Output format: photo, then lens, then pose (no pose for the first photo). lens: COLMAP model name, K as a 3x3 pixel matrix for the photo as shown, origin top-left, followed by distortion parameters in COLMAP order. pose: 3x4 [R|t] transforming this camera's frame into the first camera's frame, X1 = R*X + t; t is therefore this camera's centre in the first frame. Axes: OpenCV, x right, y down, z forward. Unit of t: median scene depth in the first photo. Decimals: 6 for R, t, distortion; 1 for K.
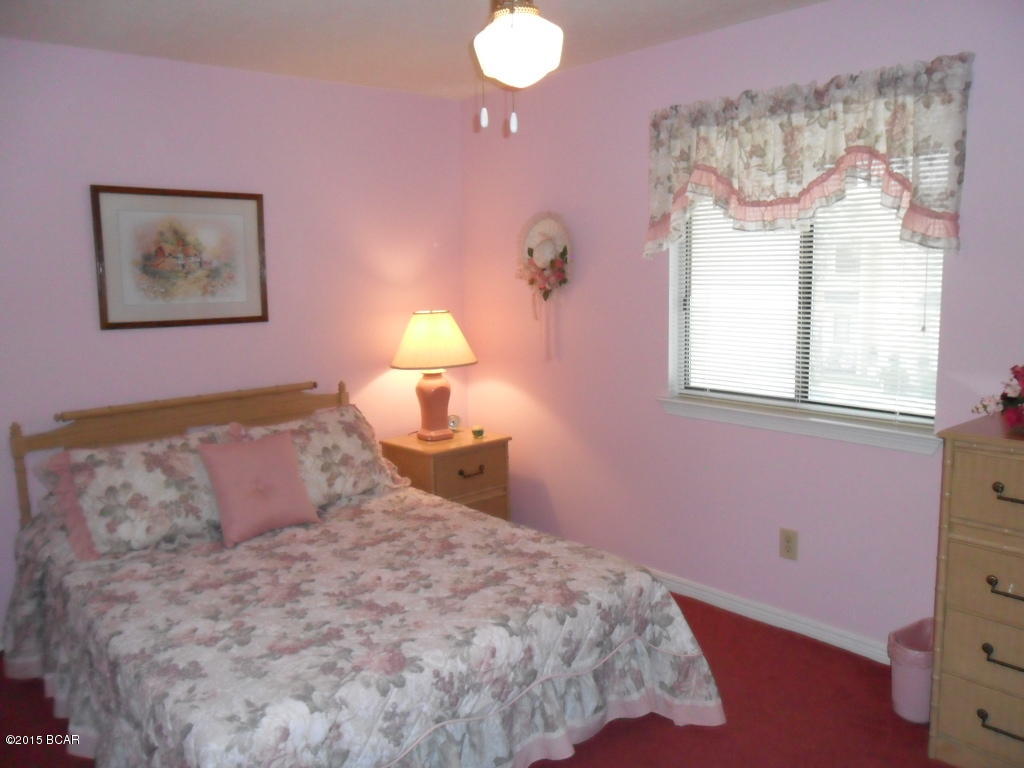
lens RADIAL K [[829.8, 0, 514.4], [0, 829.8, 381.3], [0, 0, 1]] dist [-0.039815, 0.036589]
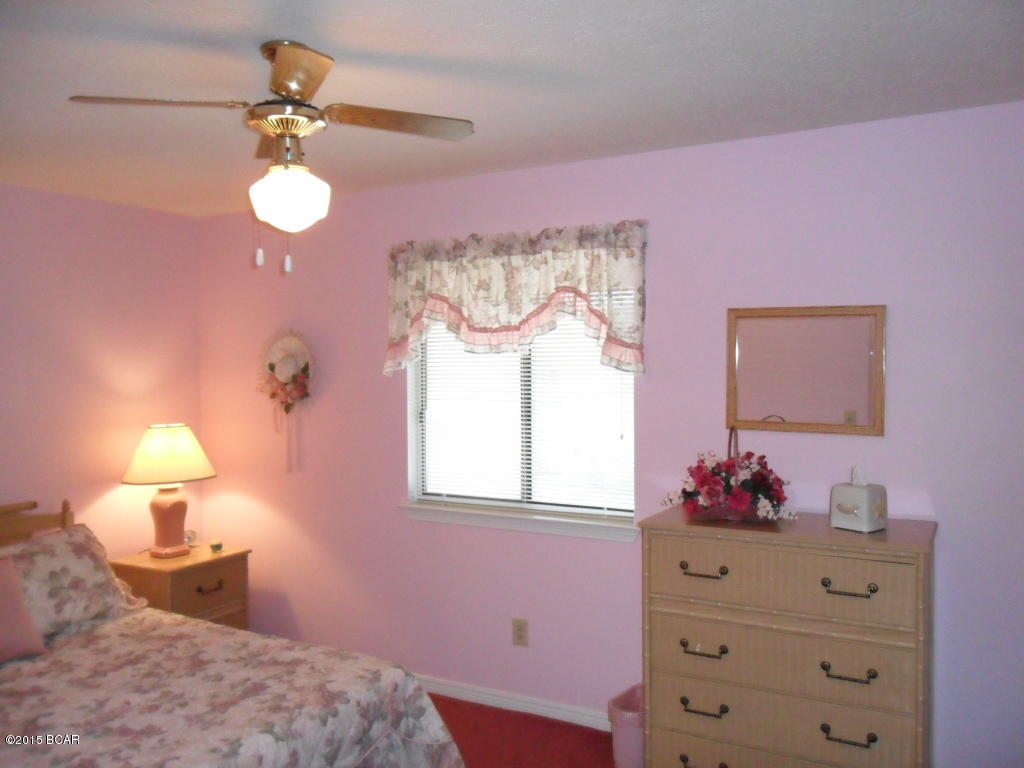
lens RADIAL K [[829.8, 0, 514.4], [0, 829.8, 381.3], [0, 0, 1]] dist [-0.039815, 0.036589]
pose [[0.942995, 0.007188, 0.332728, -0.056216], [0.035477, 0.991899, -0.121974, -0.002243], [-0.330910, 0.126825, 0.935101, -0.094167]]
